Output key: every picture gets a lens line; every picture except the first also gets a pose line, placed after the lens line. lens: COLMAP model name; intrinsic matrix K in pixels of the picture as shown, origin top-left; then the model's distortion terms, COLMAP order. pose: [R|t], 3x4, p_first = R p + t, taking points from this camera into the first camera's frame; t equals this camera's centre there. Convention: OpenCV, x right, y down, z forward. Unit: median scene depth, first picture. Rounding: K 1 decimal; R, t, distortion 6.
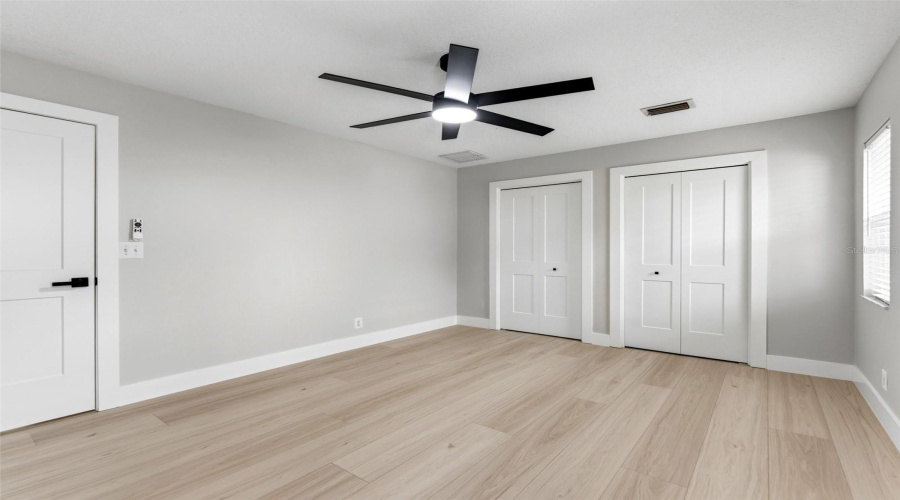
lens RADIAL K [[357.5, 0, 452.7], [0, 357.5, 250.7], [0, 0, 1]] dist [-0.000492, -0.000098]
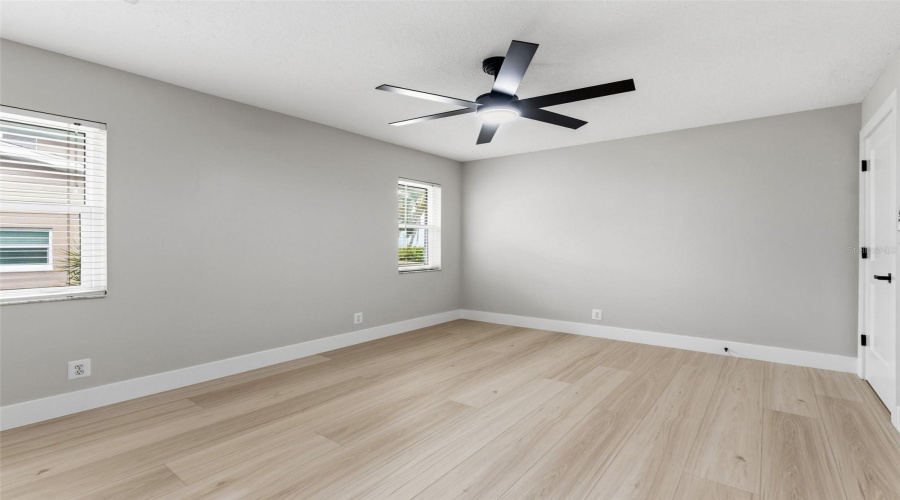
lens RADIAL K [[357.5, 0, 452.7], [0, 357.5, 250.7], [0, 0, 1]] dist [-0.000492, -0.000098]
pose [[-0.999967, -0.002584, 0.007702, 0.123989], [-0.002439, 0.999819, 0.018845, -0.000068], [-0.007749, 0.018826, -0.999793, 1.973144]]
